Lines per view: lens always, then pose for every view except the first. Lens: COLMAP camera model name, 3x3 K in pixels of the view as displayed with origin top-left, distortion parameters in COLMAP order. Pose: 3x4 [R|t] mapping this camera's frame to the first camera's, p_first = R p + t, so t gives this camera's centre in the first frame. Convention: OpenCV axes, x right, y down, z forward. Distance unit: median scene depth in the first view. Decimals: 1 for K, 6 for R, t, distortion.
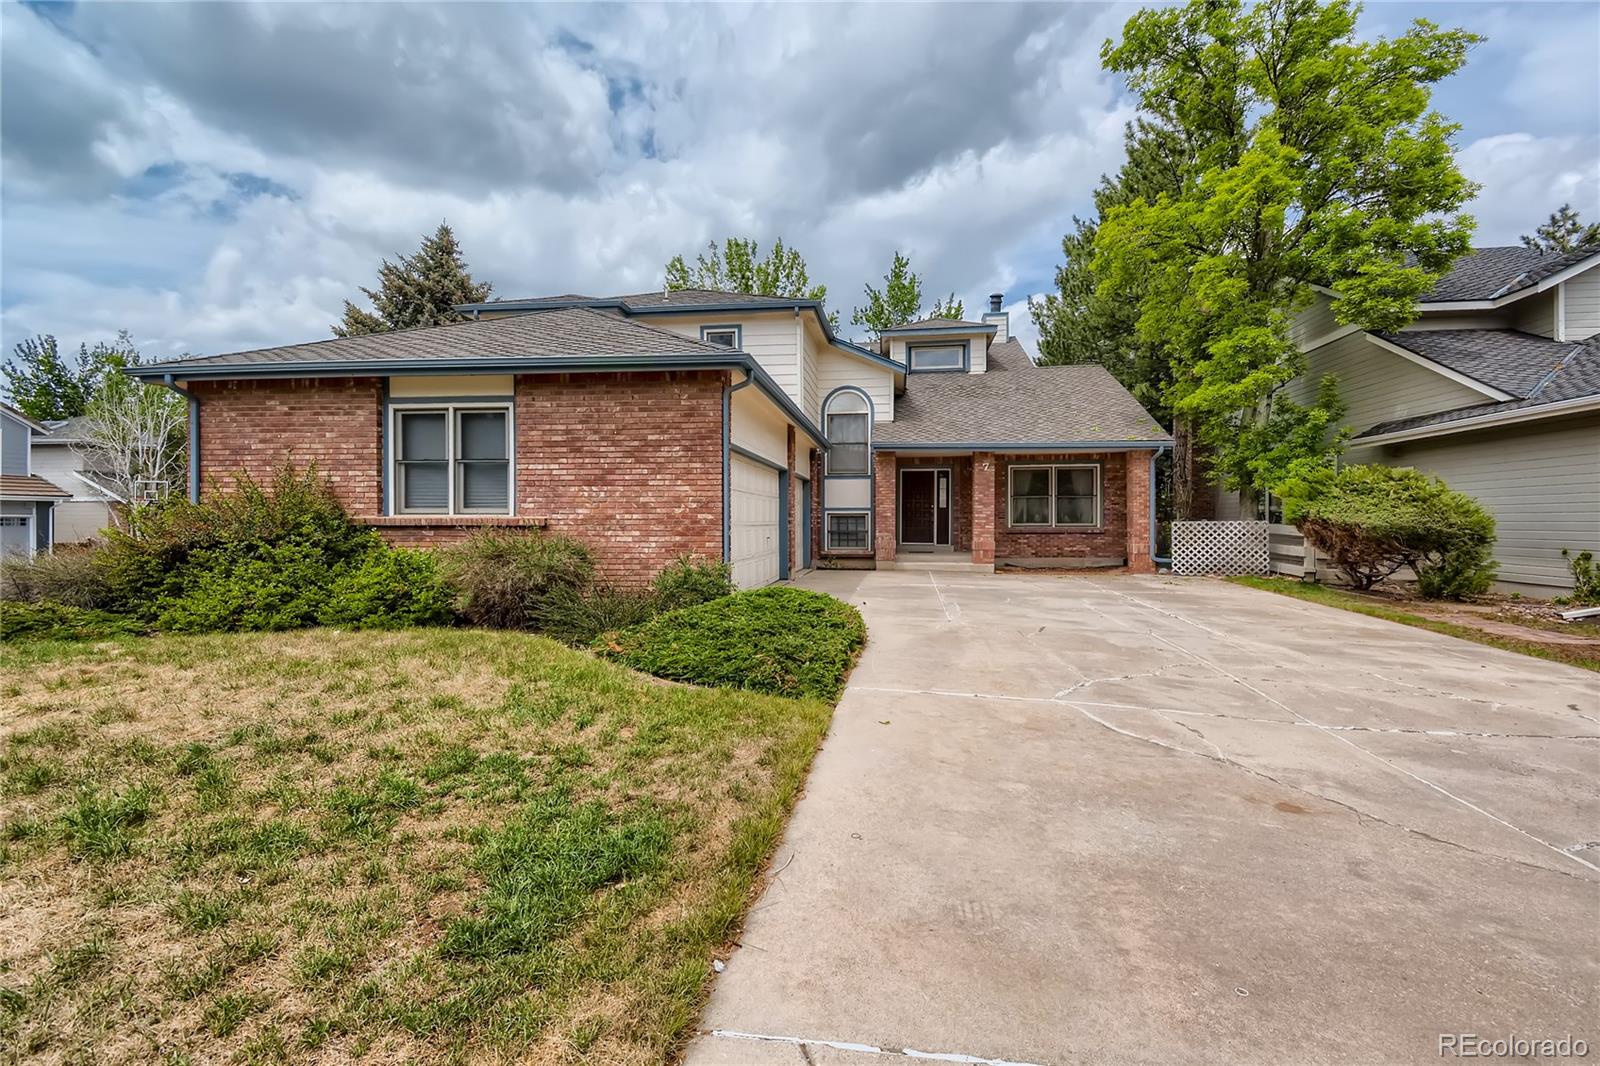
lens RADIAL K [[719.9, 0, 798.2], [0, 719.9, 515.9], [0, 0, 1]] dist [0.023670, -0.002071]
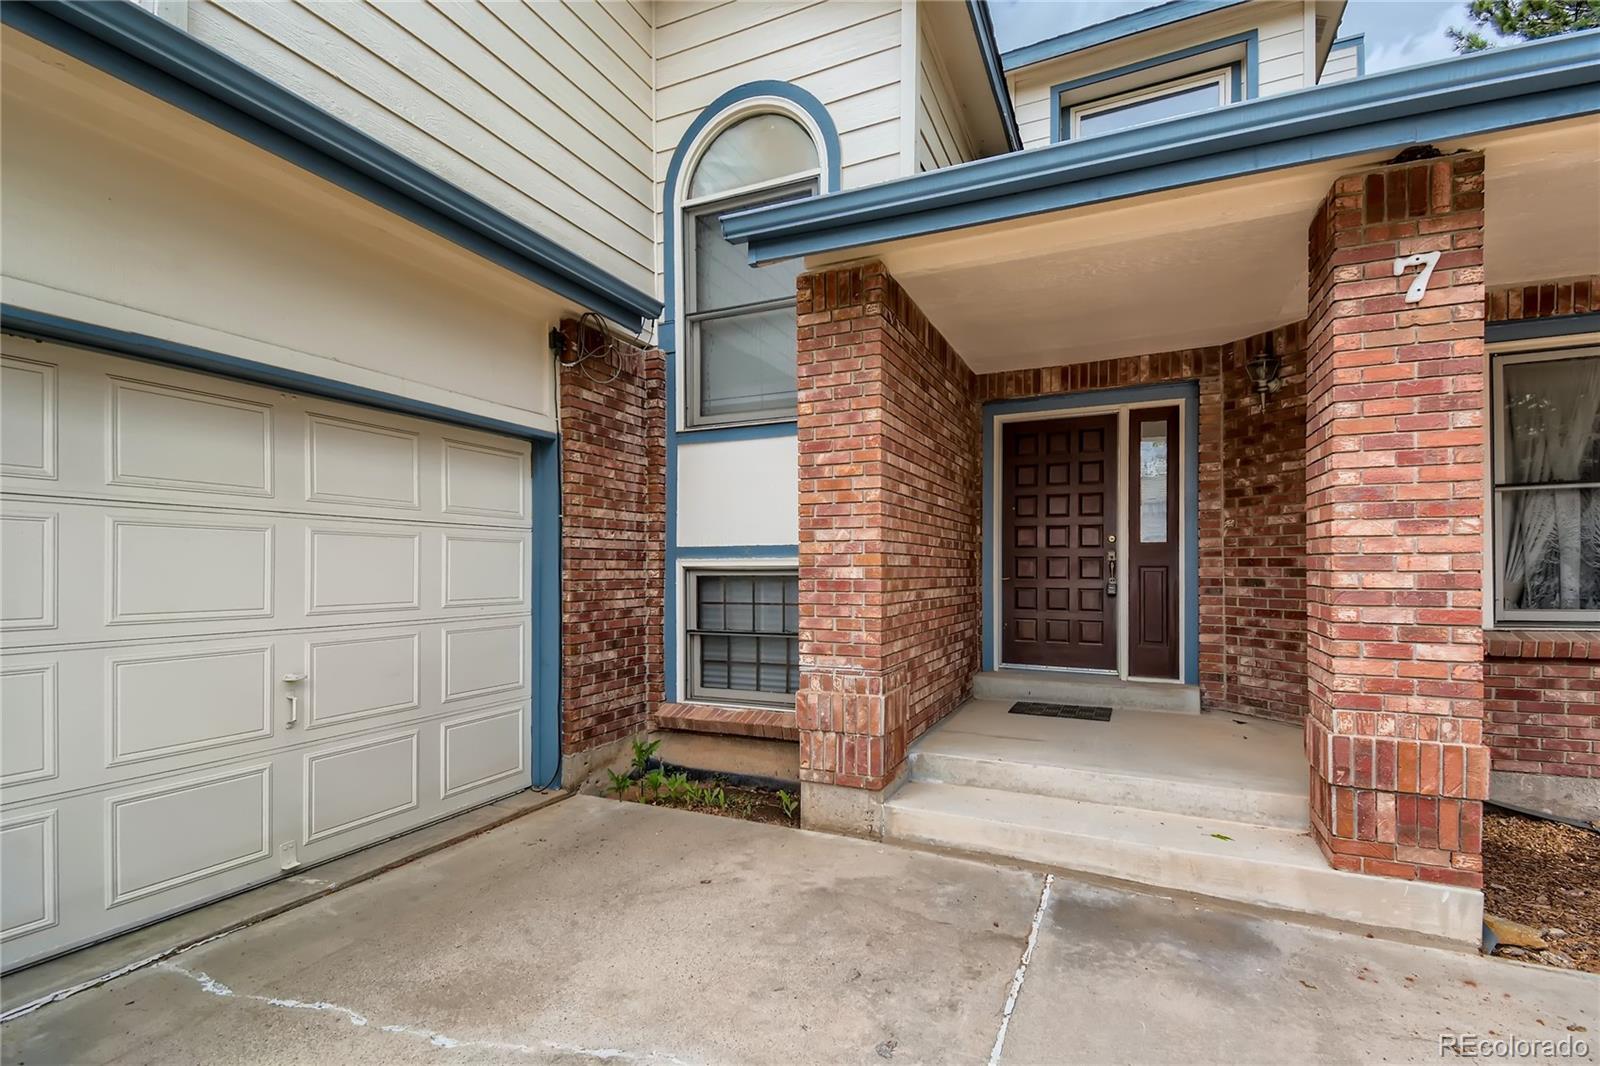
lens RADIAL K [[719.9, 0, 804.3], [0, 719.9, 566.3], [0, 0, 1]] dist [0.023670, -0.002071]
pose [[0.958722, -0.002389, -0.284335, 0.164053], [0.002269, 0.999997, -0.000753, -0.003763], [0.284336, 0.000077, 0.958725, 0.754551]]
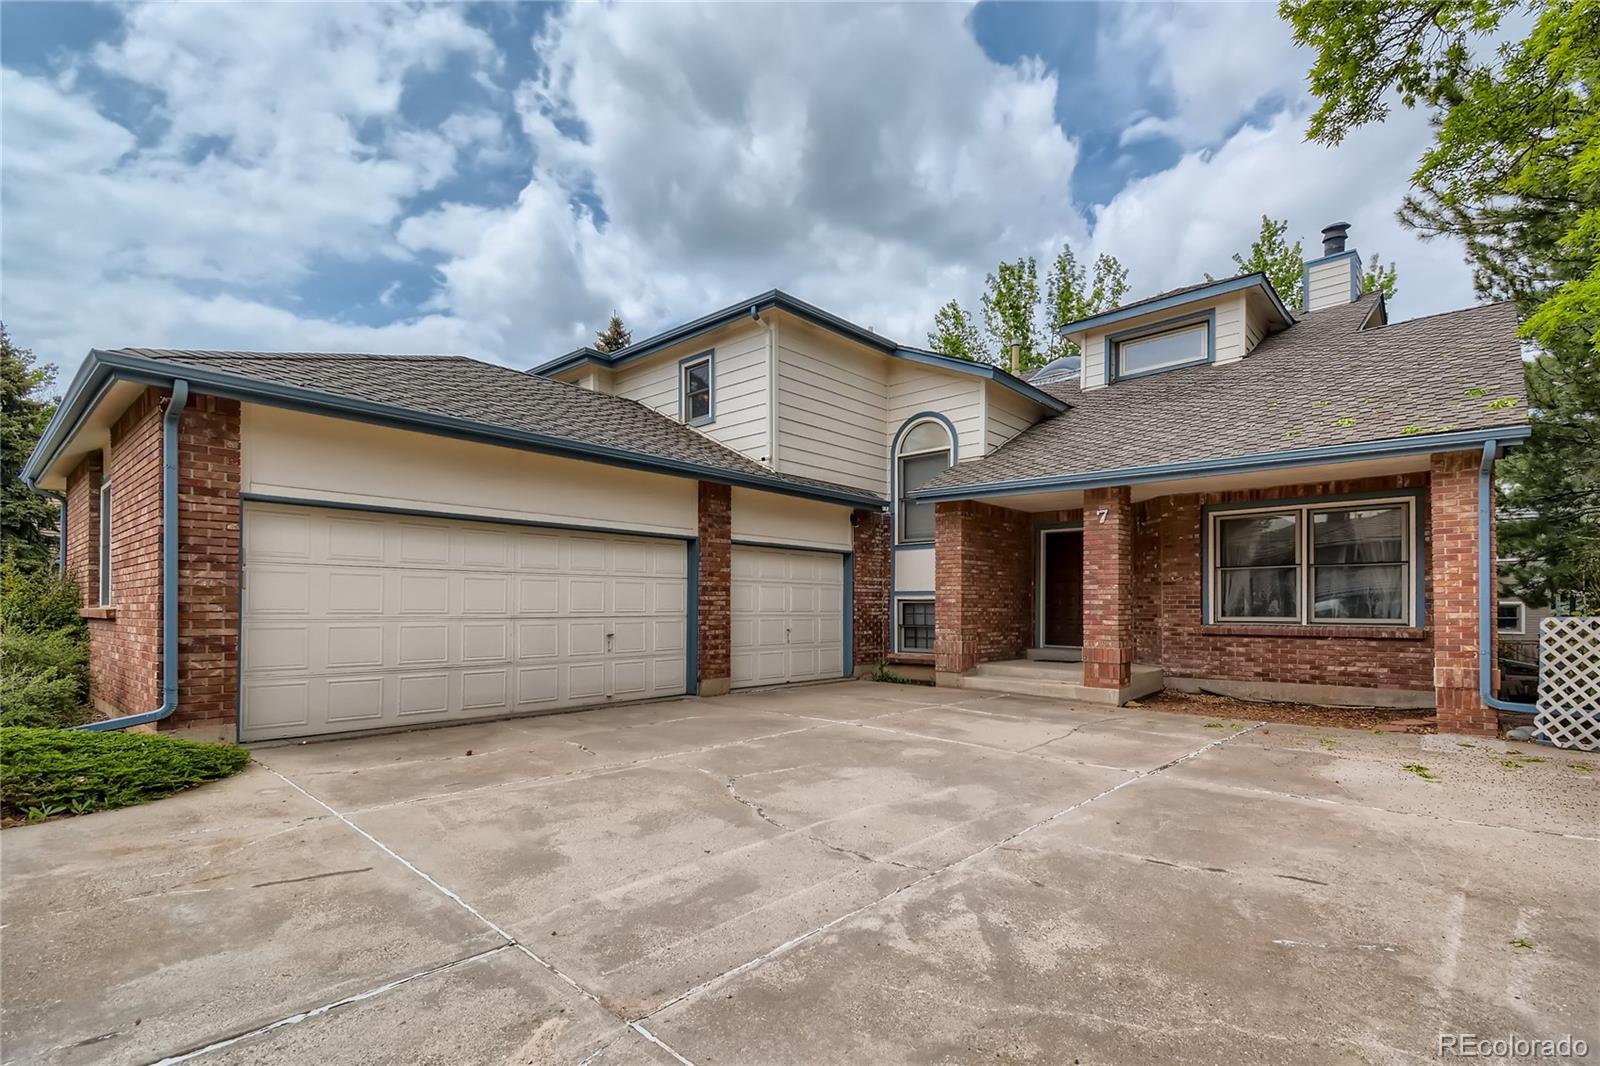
lens RADIAL K [[737.8, 0, 790.4], [0, 737.8, 600.2], [0, 0, 1]] dist [0.019008, -0.000108]
pose [[0.815577, -0.001769, -0.578646, 0.372118], [-0.003336, 0.999964, -0.007759, 0.003001], [0.578639, 0.008258, 0.815542, 0.359159]]
